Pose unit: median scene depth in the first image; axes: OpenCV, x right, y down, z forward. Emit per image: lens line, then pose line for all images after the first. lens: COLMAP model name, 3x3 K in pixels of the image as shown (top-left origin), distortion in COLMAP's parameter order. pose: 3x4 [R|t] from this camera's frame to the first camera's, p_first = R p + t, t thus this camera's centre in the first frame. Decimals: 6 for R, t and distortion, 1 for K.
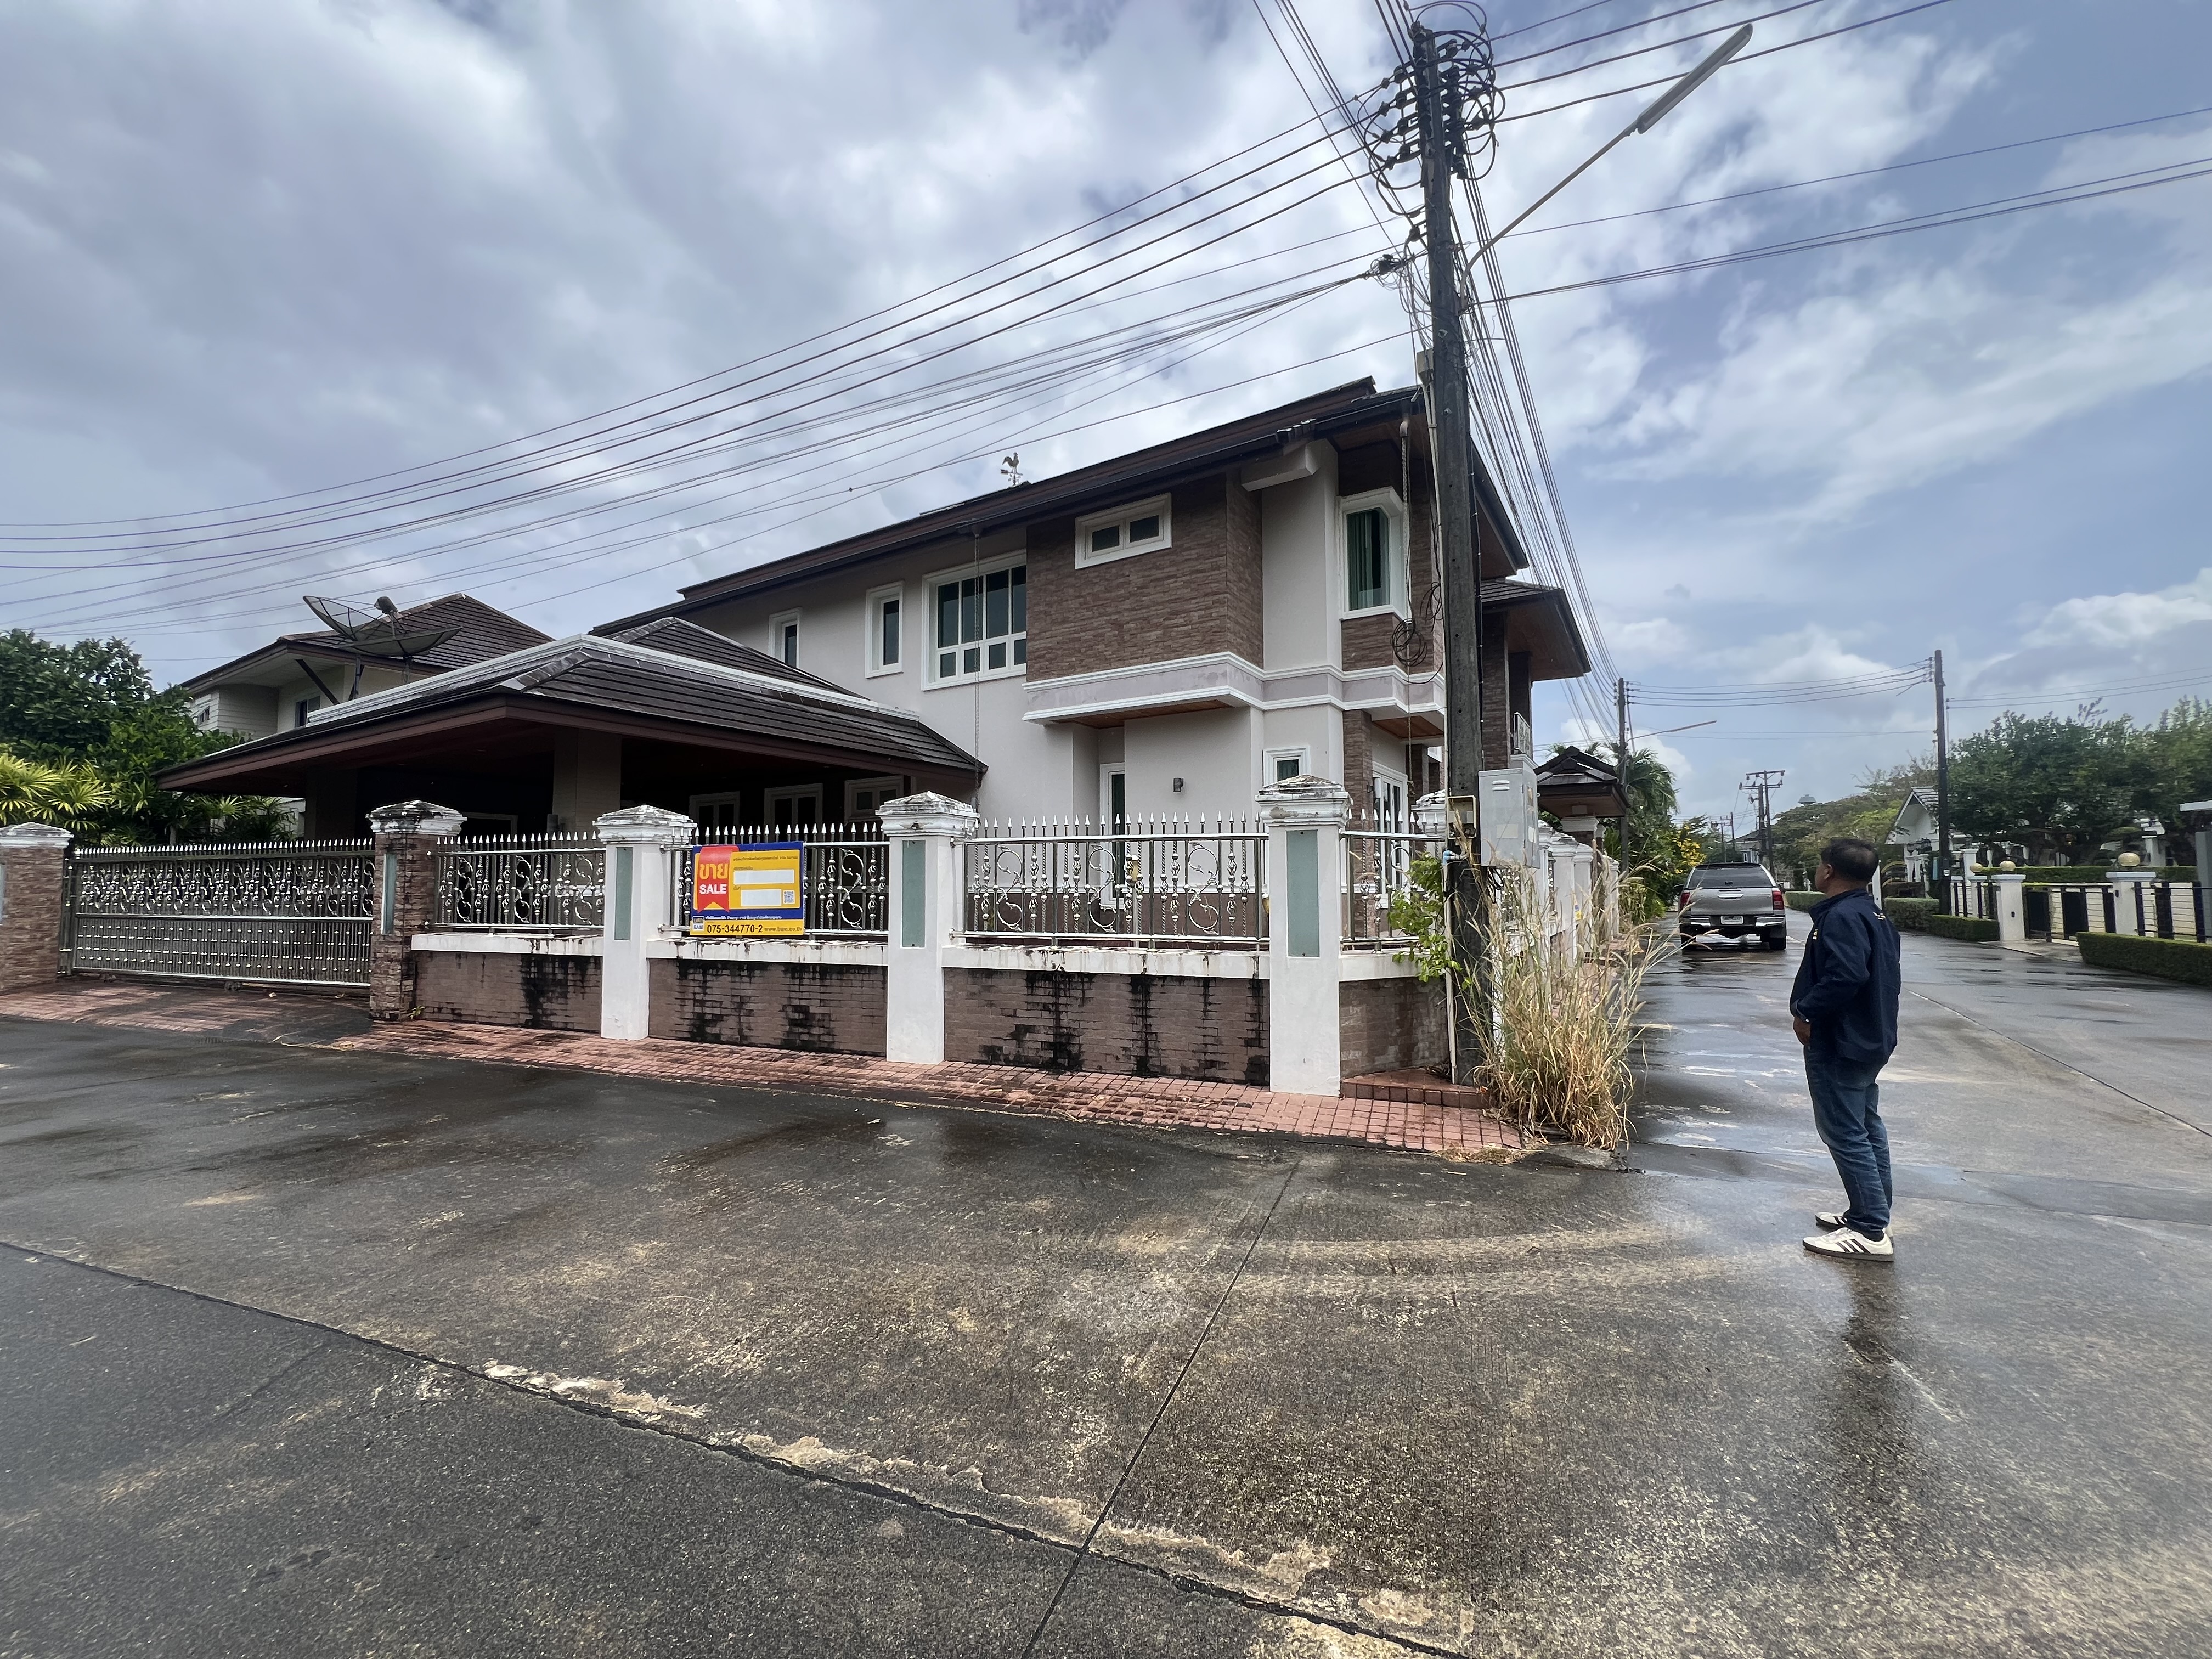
lens RADIAL K [[1097.8, 0, 1106.0], [0, 1097.8, 829.5], [0, 0, 1]] dist [-0.000209, -0.000032]
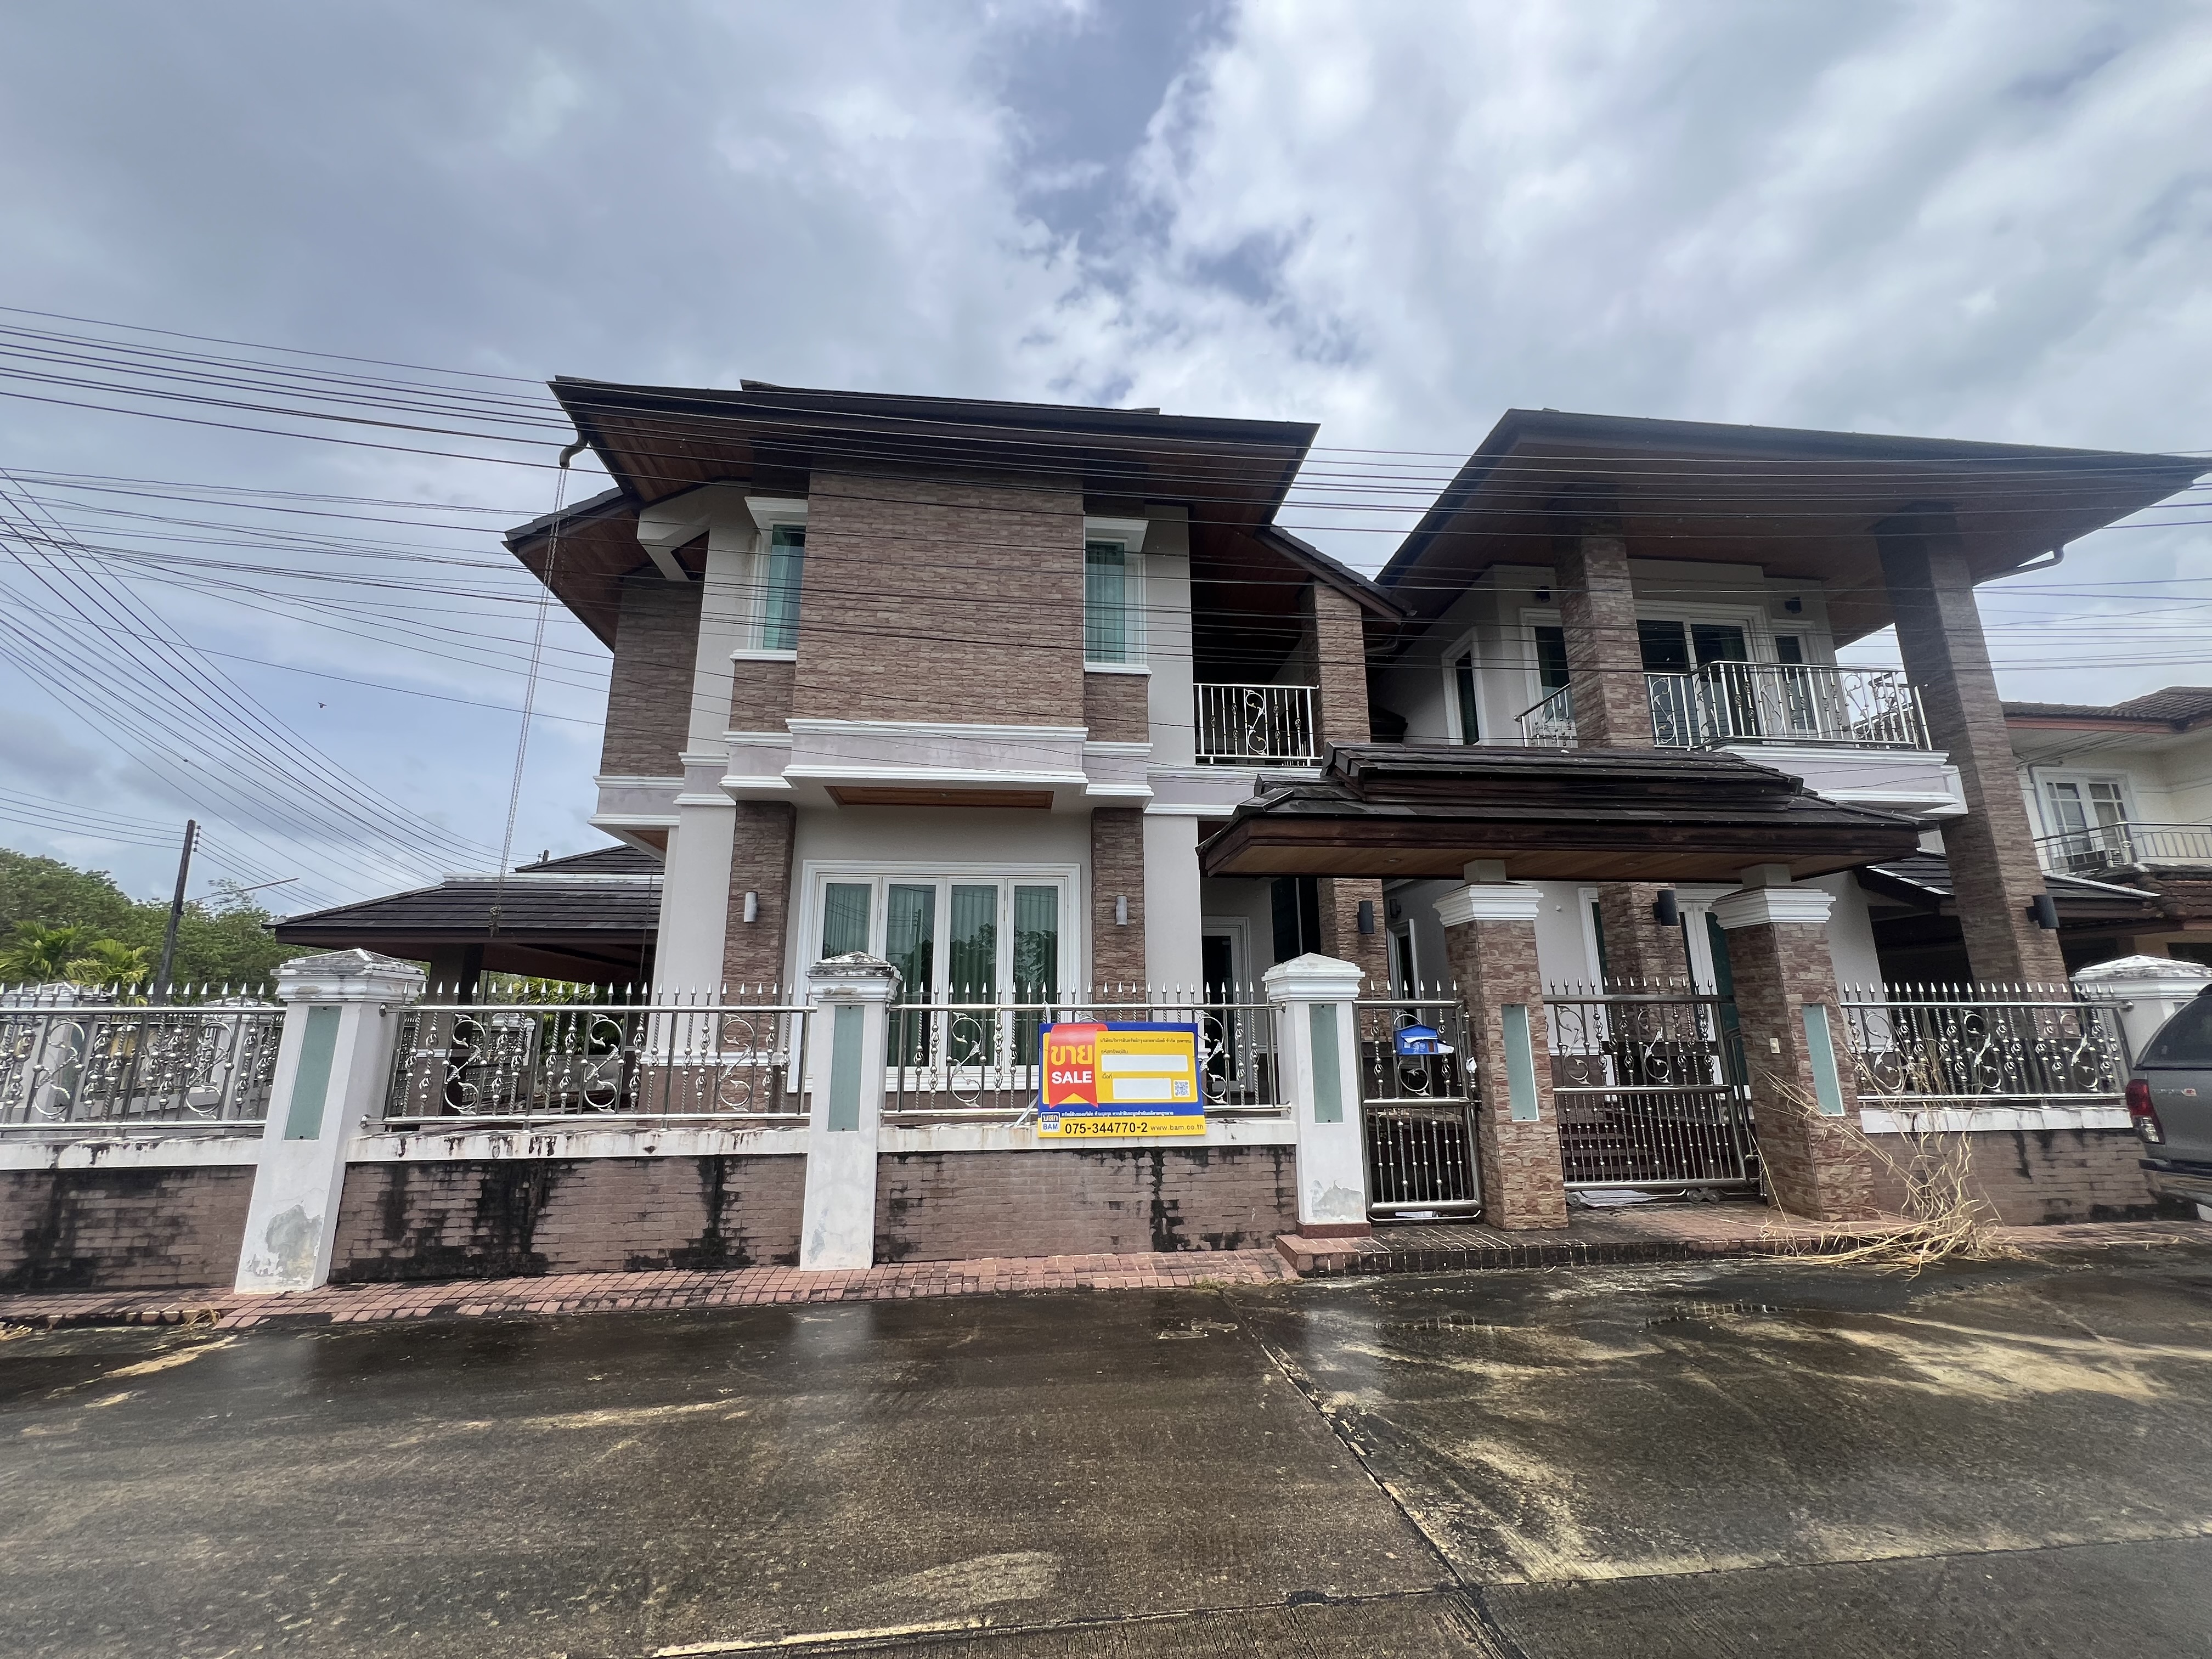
lens RADIAL K [[974.1, 0, 1106.0], [0, 974.1, 829.5], [0, 0, 1]] dist [-0.034427, 0.040174]
pose [[0.838372, 0.119996, 0.531727, -0.319190], [-0.021847, 0.982082, -0.187183, 0.009094], [-0.544660, 0.145312, 0.825972, 0.155563]]
